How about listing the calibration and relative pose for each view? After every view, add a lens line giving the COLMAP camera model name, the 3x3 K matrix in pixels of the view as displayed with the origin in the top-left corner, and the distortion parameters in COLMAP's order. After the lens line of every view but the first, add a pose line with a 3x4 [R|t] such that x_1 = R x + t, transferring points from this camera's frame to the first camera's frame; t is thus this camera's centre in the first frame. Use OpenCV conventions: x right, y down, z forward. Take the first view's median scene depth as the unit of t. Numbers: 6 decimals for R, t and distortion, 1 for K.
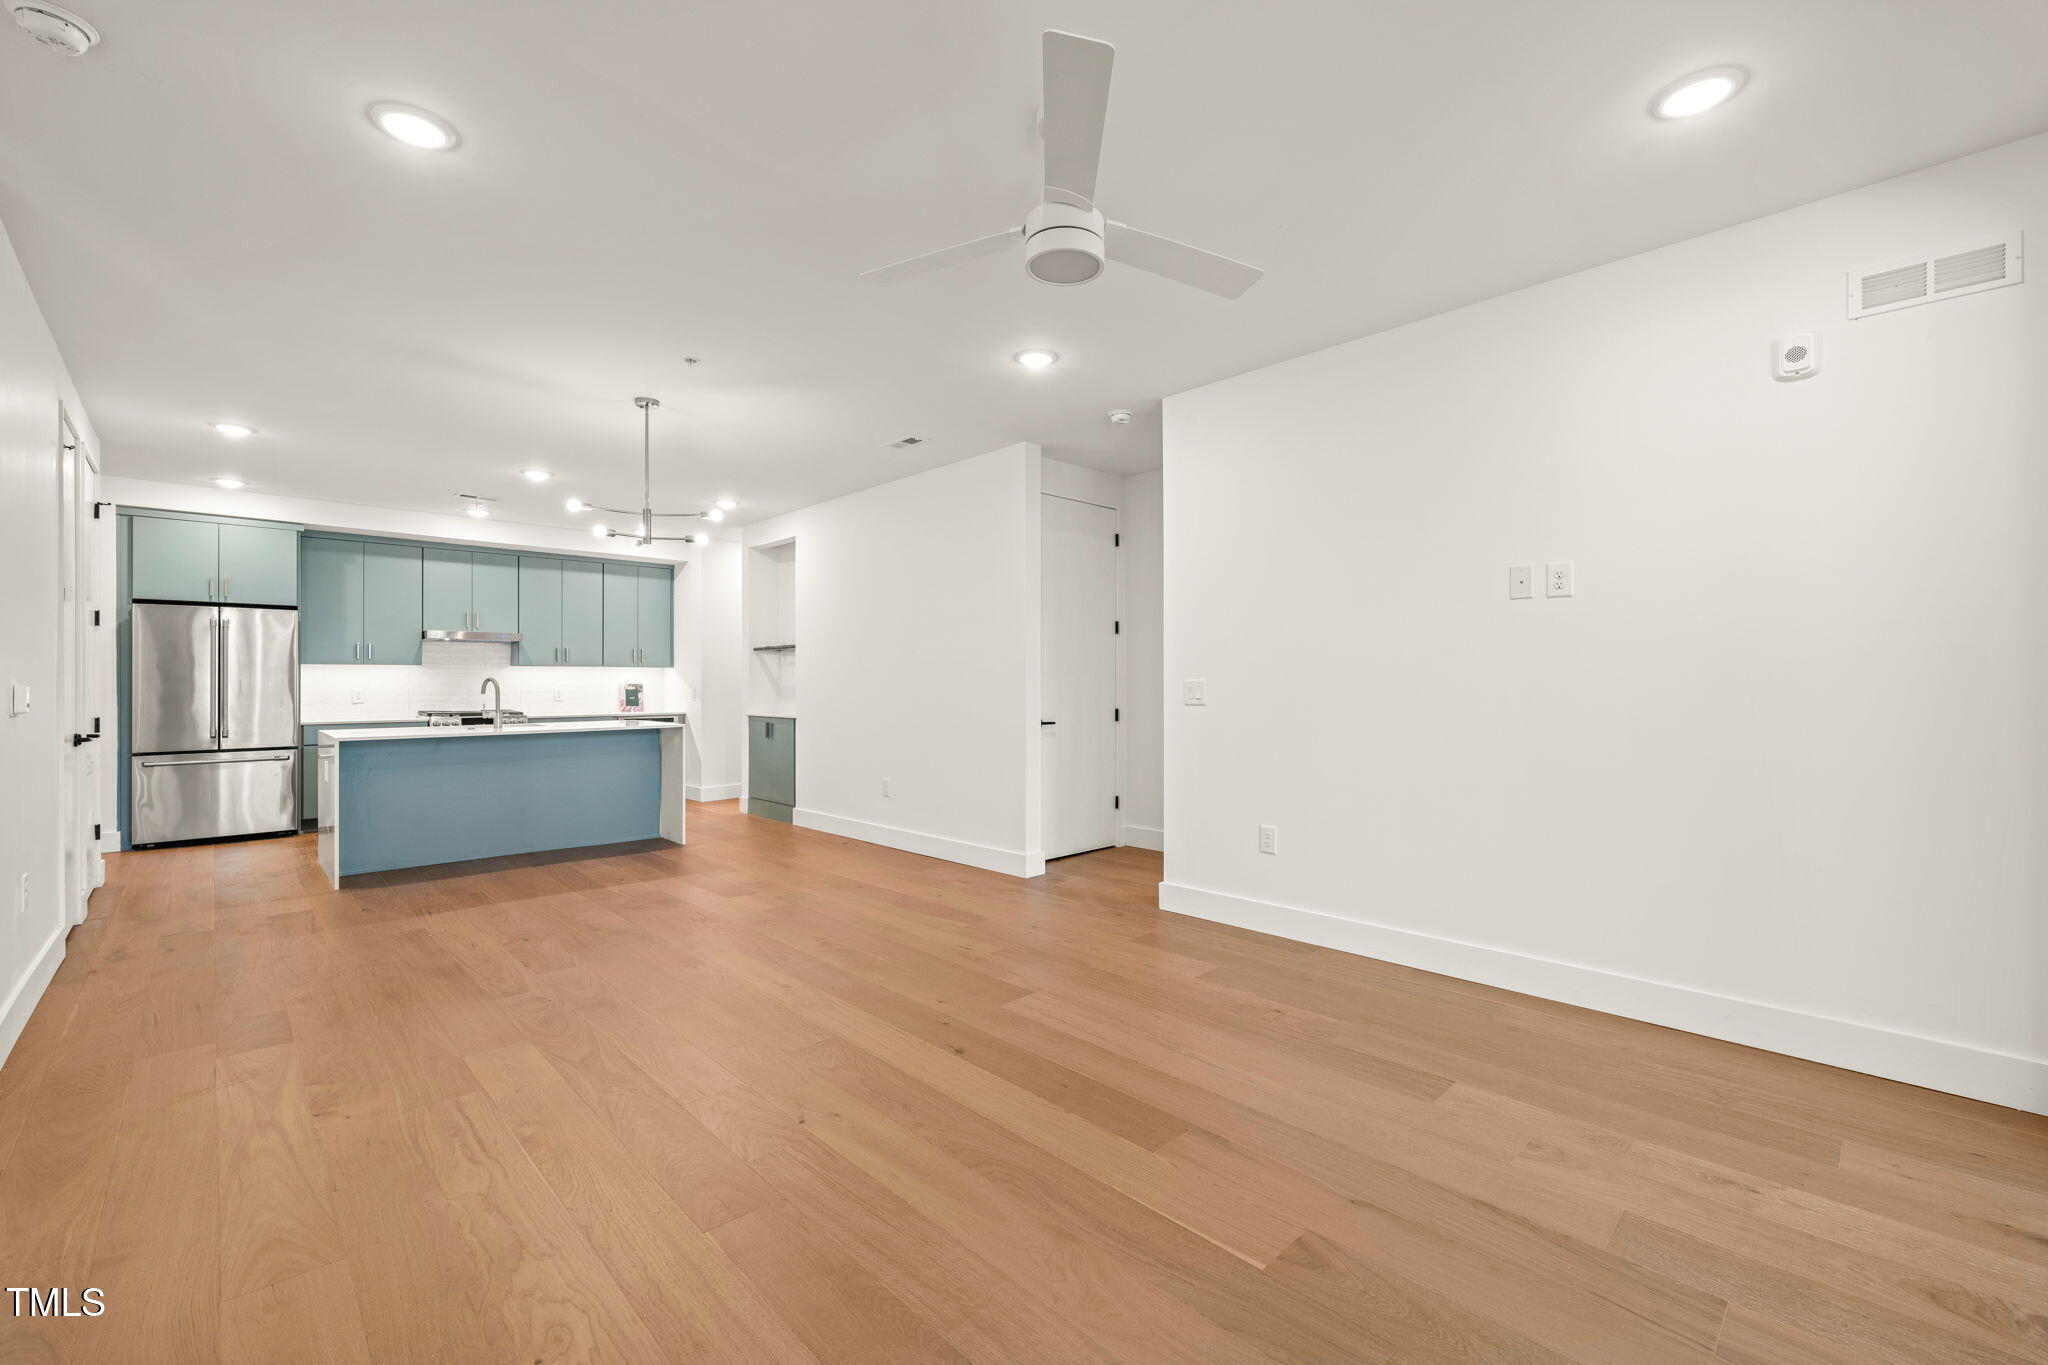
lens RADIAL K [[873.5, 0, 1027.3], [0, 873.5, 681.2], [0, 0, 1]] dist [-0.003404, 0.000484]
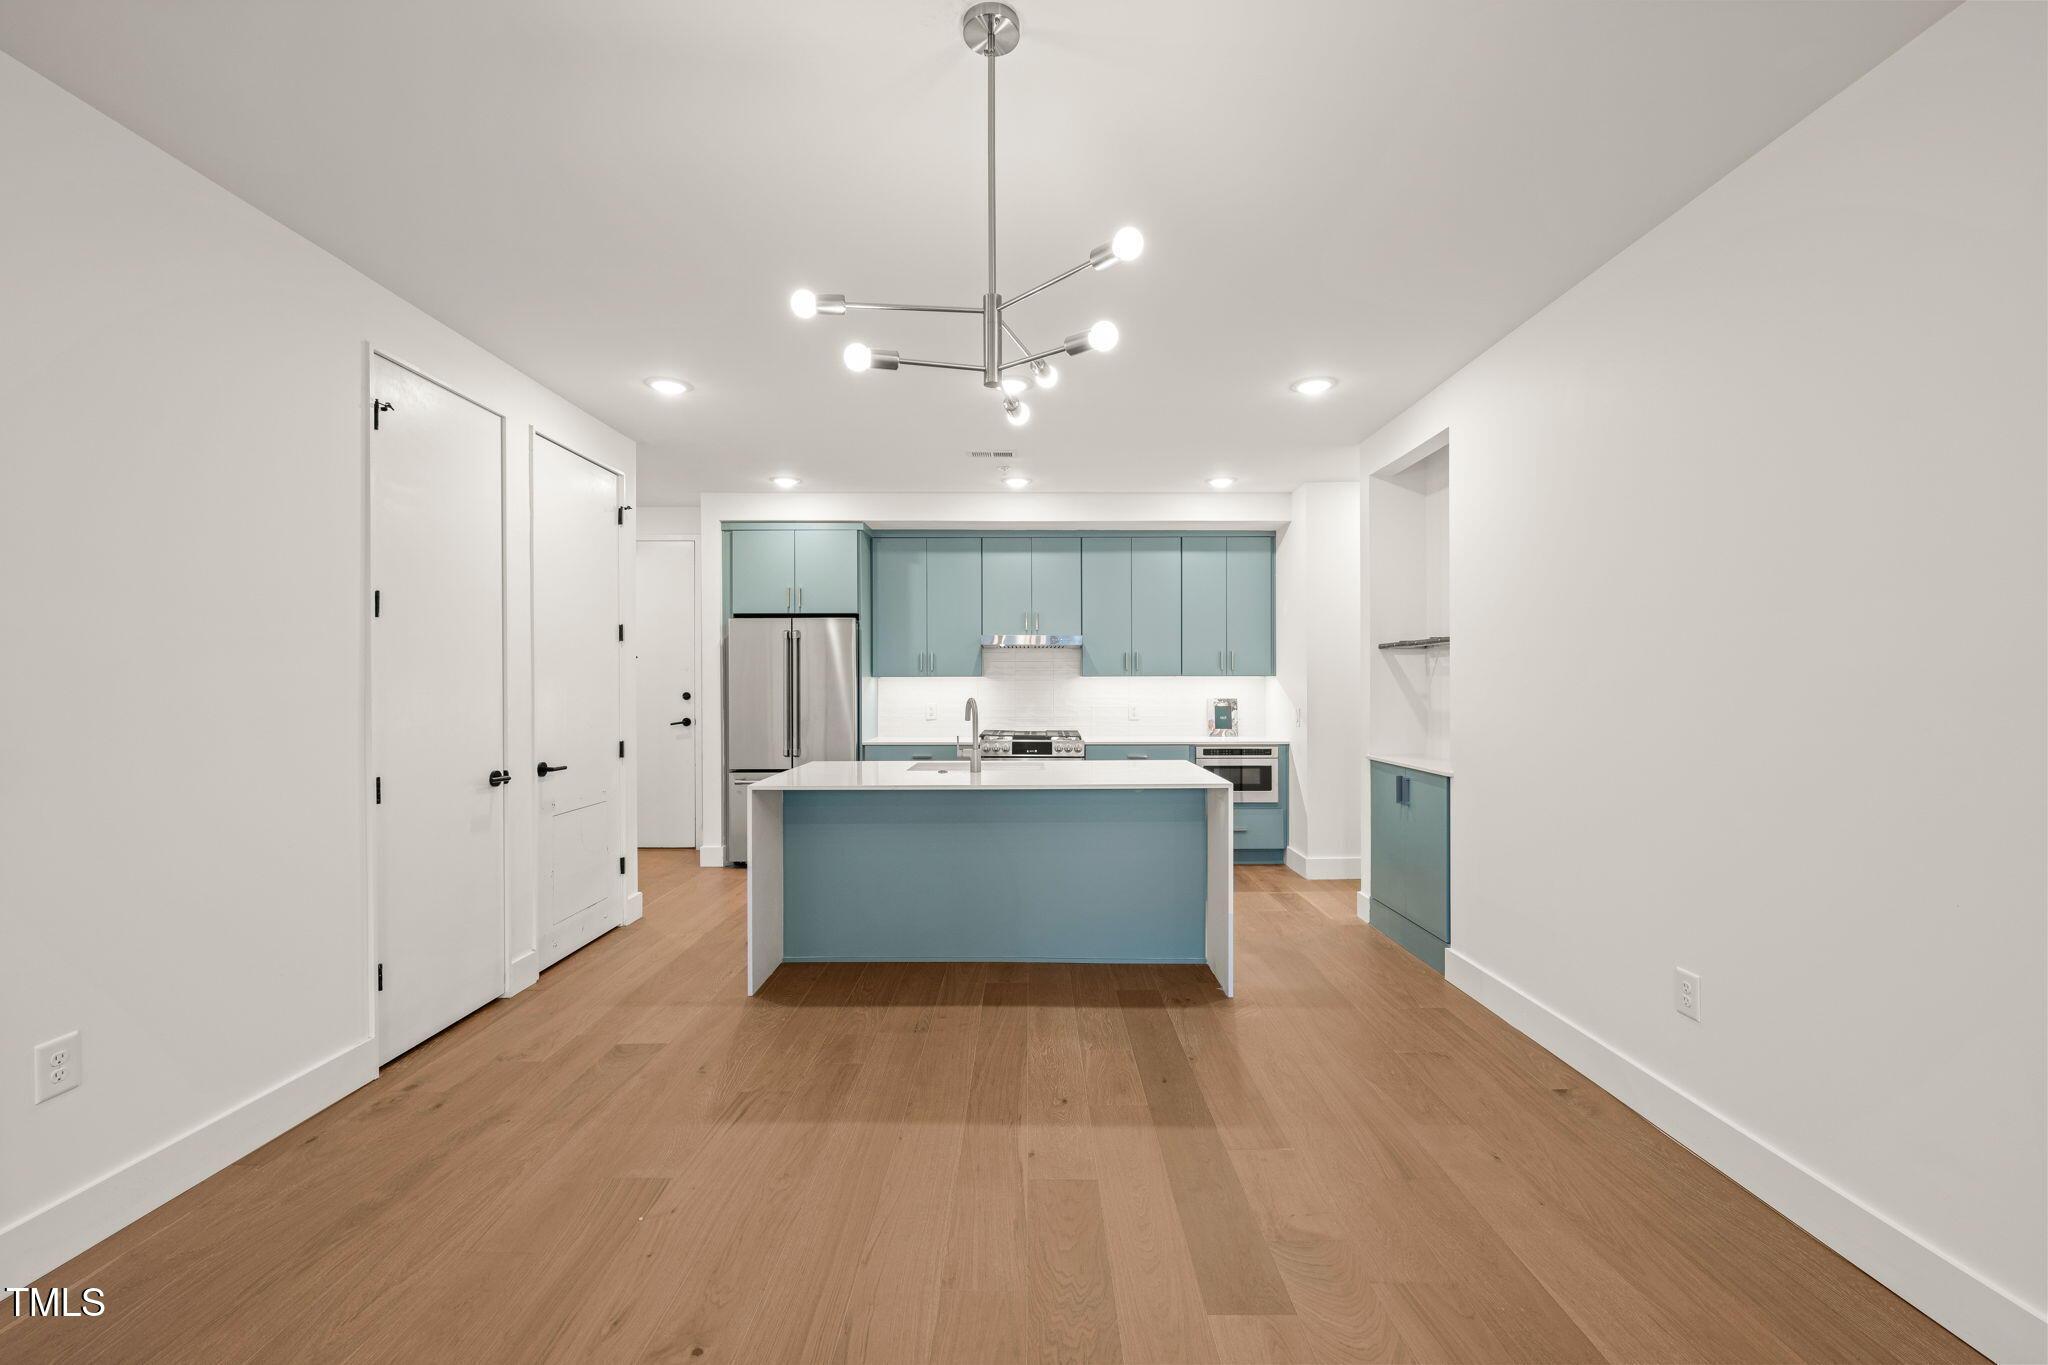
lens RADIAL K [[873.5, 0, 1009.9], [0, 873.5, 684.2], [0, 0, 1]] dist [-0.003404, 0.000484]
pose [[0.724253, 0.000572, -0.689534, -0.087918], [0.001461, 0.999996, 0.002364, -0.013031], [0.689533, -0.002719, 0.724250, 0.401822]]
